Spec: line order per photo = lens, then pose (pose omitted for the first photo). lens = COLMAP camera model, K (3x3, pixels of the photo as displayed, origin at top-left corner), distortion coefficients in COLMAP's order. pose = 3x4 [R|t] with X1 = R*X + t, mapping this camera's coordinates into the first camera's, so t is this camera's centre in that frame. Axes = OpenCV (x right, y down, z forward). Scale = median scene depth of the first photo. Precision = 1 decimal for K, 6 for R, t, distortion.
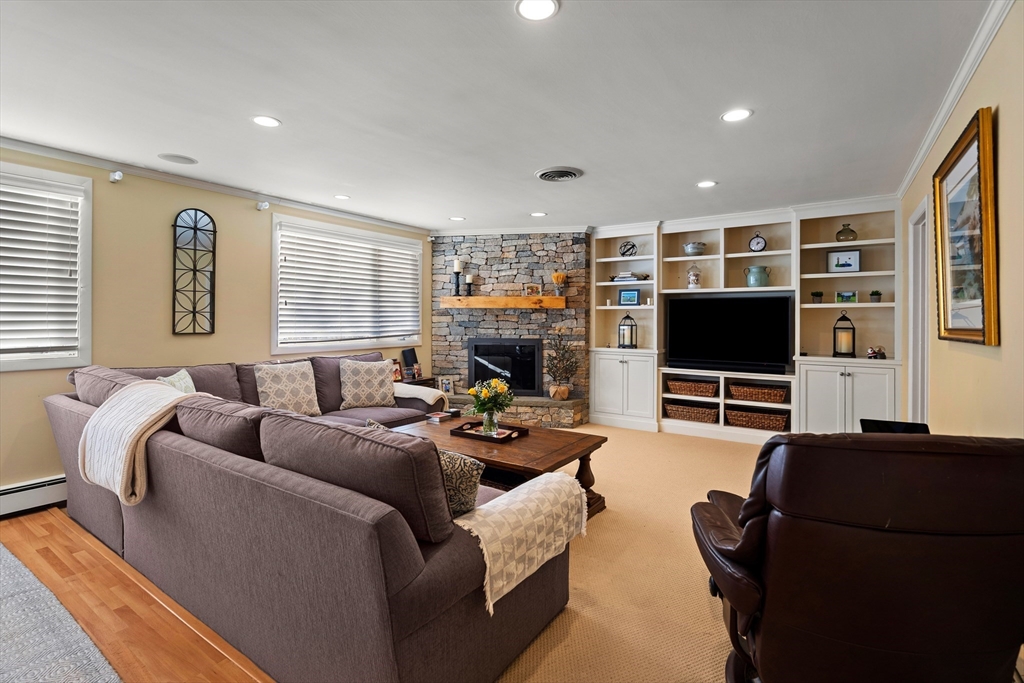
lens RADIAL K [[470.2, 0, 498.9], [0, 470.2, 320.3], [0, 0, 1]] dist [-0.004894, 0.003813]
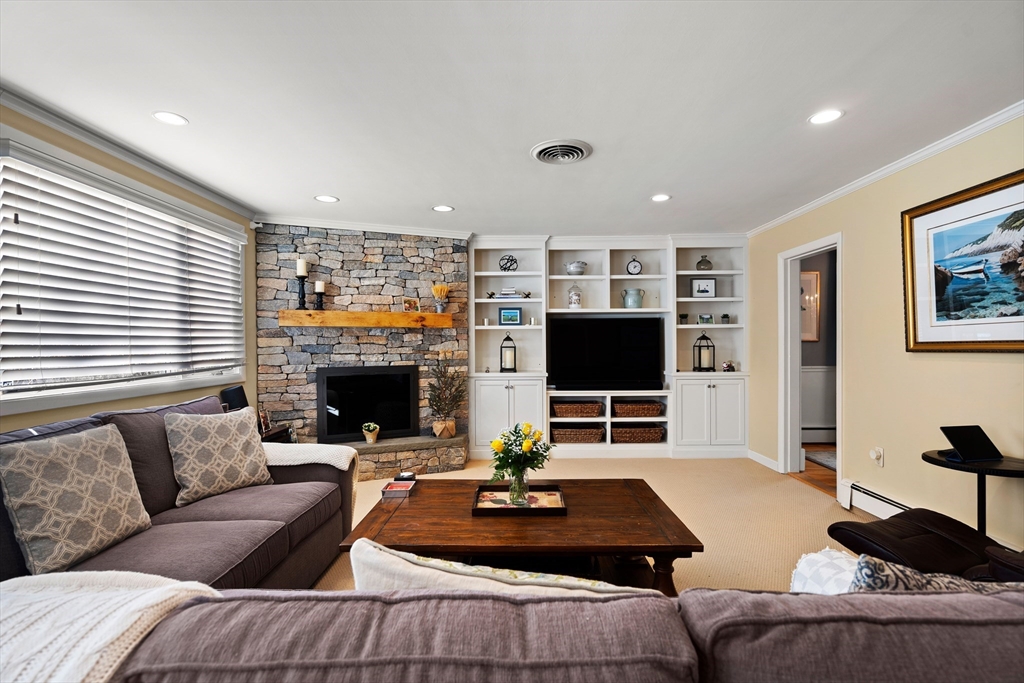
lens RADIAL K [[470.2, 0, 515.1], [0, 470.2, 346.8], [0, 0, 1]] dist [-0.004894, 0.003813]
pose [[0.833362, -0.014275, 0.552542, -0.290267], [0.012034, 0.999898, 0.007683, 0.004423], [-0.552596, 0.000246, 0.833449, 0.304605]]
